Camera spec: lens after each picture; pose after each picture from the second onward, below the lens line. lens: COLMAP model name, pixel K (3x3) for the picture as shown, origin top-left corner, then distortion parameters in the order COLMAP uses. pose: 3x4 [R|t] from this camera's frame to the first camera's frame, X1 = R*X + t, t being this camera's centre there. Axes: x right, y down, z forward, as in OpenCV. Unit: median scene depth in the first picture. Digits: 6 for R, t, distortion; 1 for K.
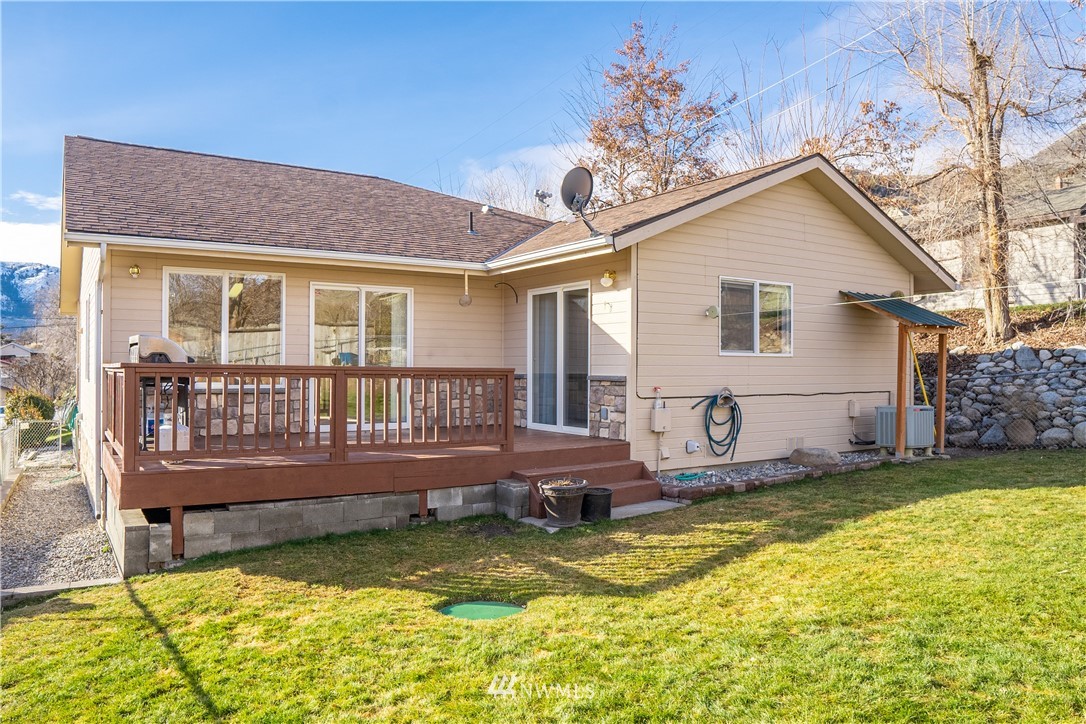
lens RADIAL K [[749.8, 0, 535.7], [0, 749.8, 359.0], [0, 0, 1]] dist [-0.000775, 0.000841]
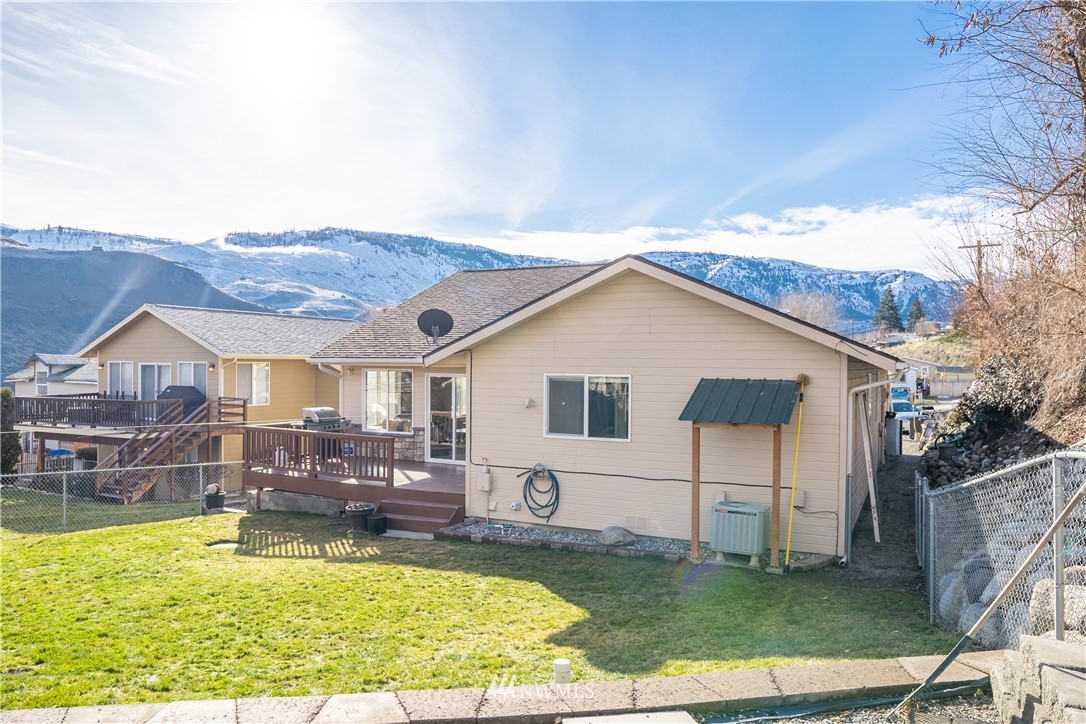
lens RADIAL K [[752.0, 0, 540.4], [0, 752.0, 359.7], [0, 0, 1]] dist [-0.002640, 0.000817]
pose [[0.490723, -0.001384, -0.871314, 1.317083], [0.008104, 0.999963, 0.002976, -0.136000], [0.871278, -0.008522, 0.490716, 0.378656]]
